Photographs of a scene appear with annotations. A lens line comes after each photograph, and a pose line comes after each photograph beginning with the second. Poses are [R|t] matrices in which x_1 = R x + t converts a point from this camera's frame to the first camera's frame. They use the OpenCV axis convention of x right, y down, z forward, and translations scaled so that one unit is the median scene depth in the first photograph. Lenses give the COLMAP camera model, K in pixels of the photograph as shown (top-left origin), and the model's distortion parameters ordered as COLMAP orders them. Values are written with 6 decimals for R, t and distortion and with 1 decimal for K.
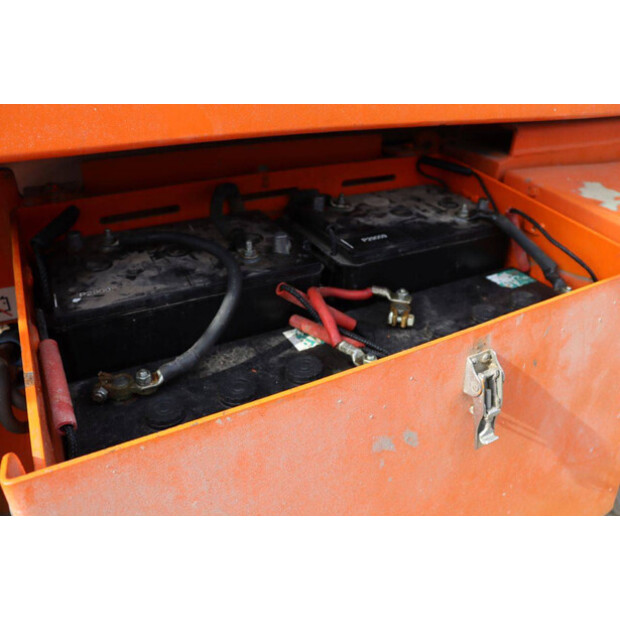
lens RADIAL K [[511.7, 0, 310.0], [0, 511.7, 310.0], [0, 0, 1]] dist [-0.091139, 0.004709]
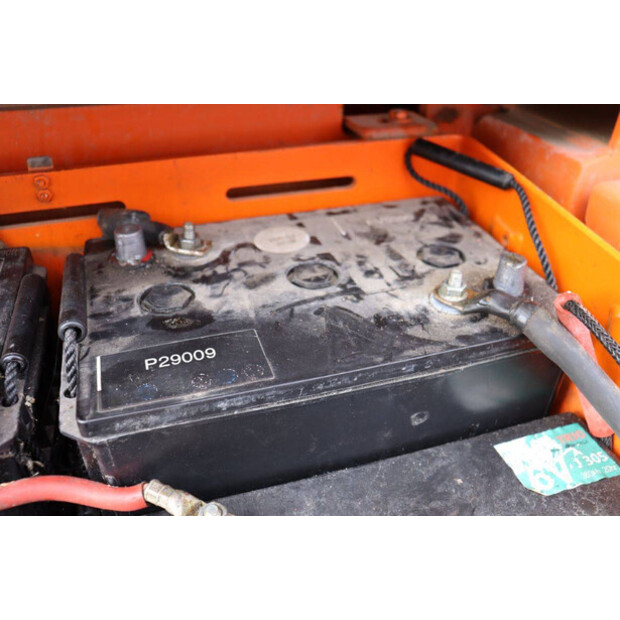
lens RADIAL K [[580.4, 0, 310.0], [0, 580.4, 310.0], [0, 0, 1]] dist [-0.109025, 0.121188]
pose [[0.975651, 0.101189, -0.194594, 0.280091], [-0.090160, 0.993820, 0.064745, -0.195401], [0.199943, -0.045624, 0.978745, 0.509888]]
